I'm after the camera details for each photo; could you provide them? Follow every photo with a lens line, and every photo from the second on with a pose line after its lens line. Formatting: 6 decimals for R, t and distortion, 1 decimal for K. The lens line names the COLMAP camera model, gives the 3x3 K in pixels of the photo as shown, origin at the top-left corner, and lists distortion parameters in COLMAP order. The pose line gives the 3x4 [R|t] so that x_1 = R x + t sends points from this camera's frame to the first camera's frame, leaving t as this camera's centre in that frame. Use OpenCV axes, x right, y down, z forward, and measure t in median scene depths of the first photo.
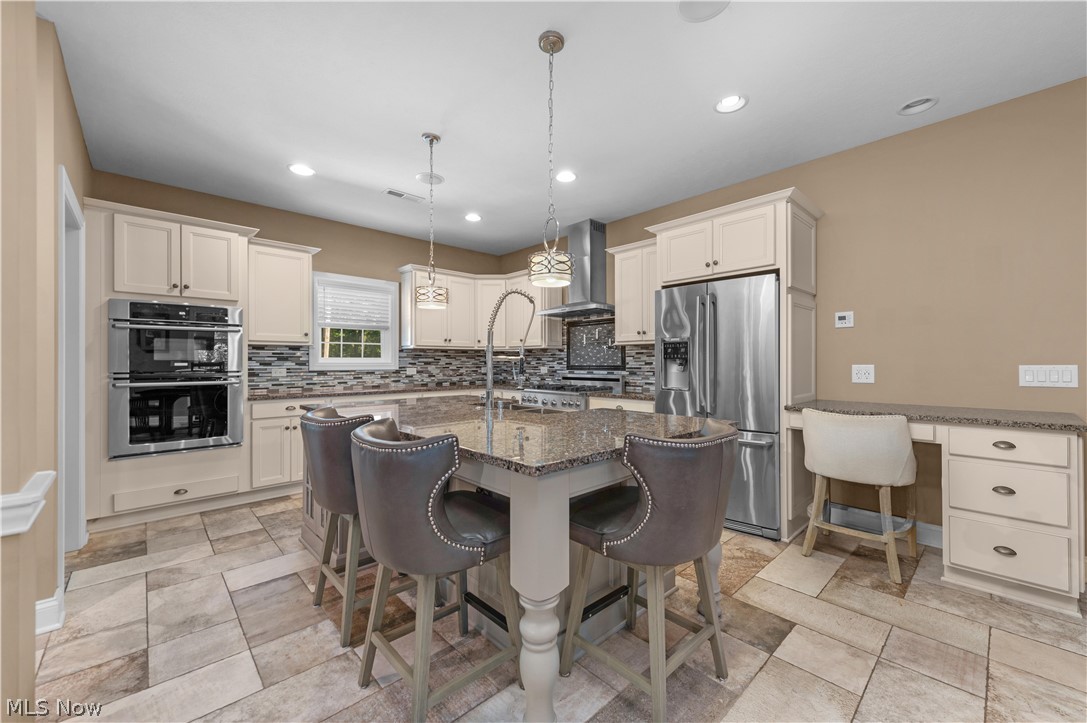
lens RADIAL K [[425.4, 0, 563.0], [0, 425.4, 361.3], [0, 0, 1]] dist [0.012183, -0.003769]
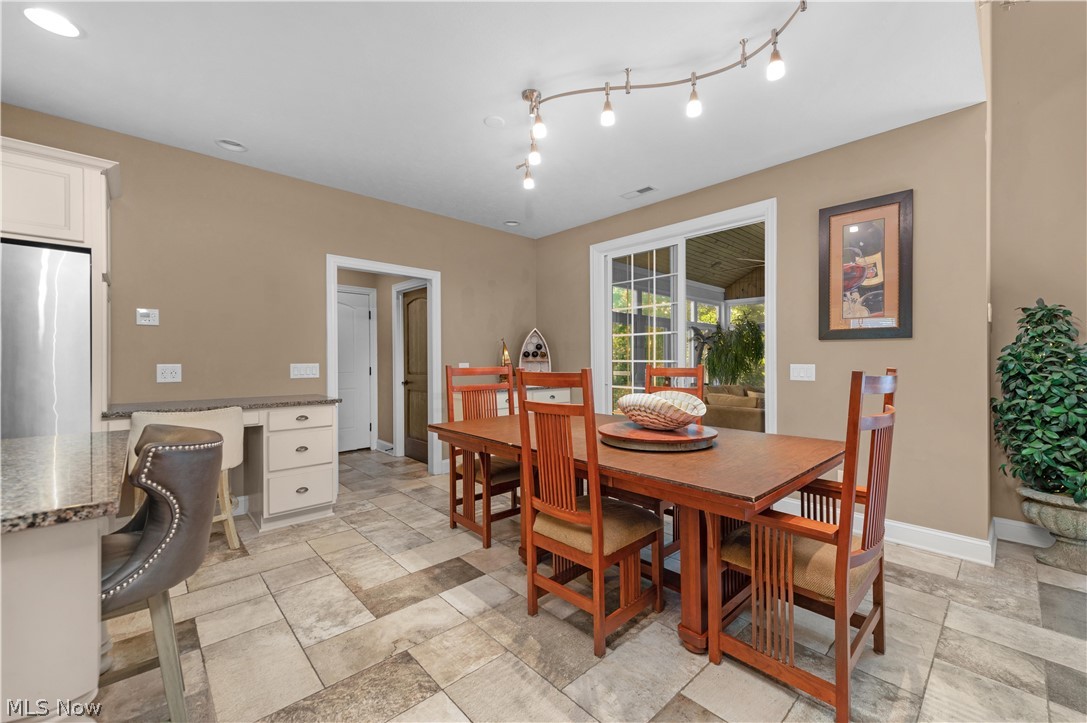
lens RADIAL K [[435.5, 0, 552.0], [0, 435.5, 361.4], [0, 0, 1]] dist [0.010544, -0.000219]
pose [[0.020383, -0.000053, 0.999792, -0.211062], [0.000423, 1.000000, 0.000044, 0.000616], [-0.999792, 0.000422, 0.020383, 0.054206]]
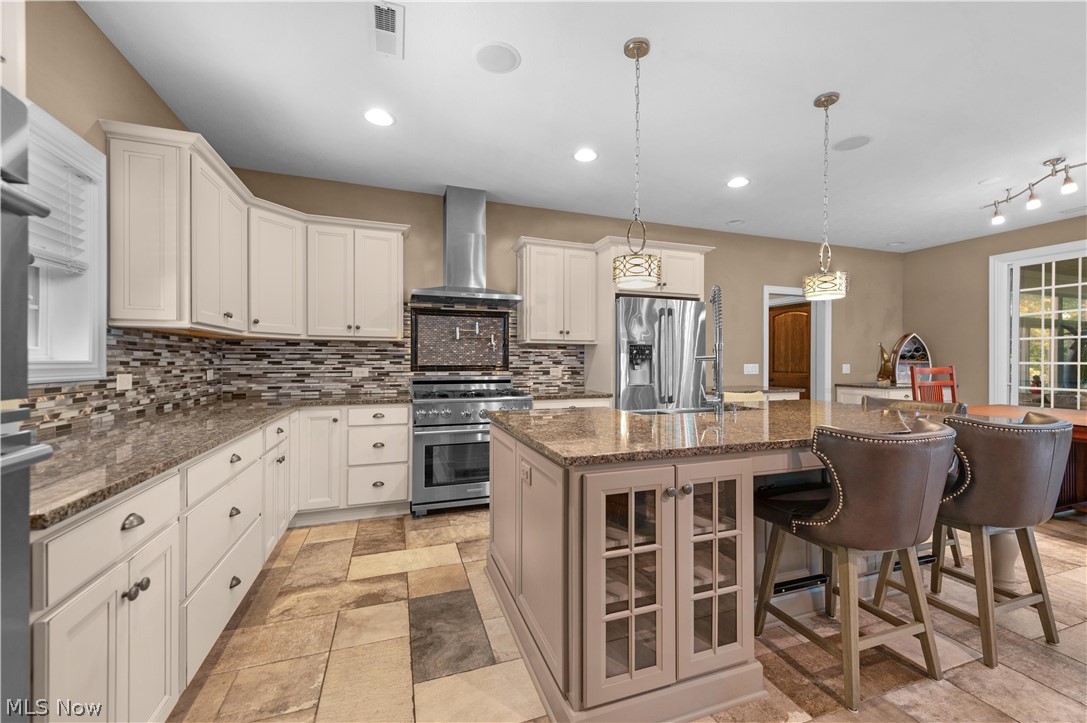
lens RADIAL K [[434.0, 0, 543.5], [0, 434.0, 361.5], [0, 0, 1]] dist [0.002711, -0.000203]
pose [[0.429494, 0.001585, 0.903068, -0.681295], [-0.006034, 0.999981, 0.001115, 0.000370], [-0.903049, -0.005928, 0.429496, 0.546167]]
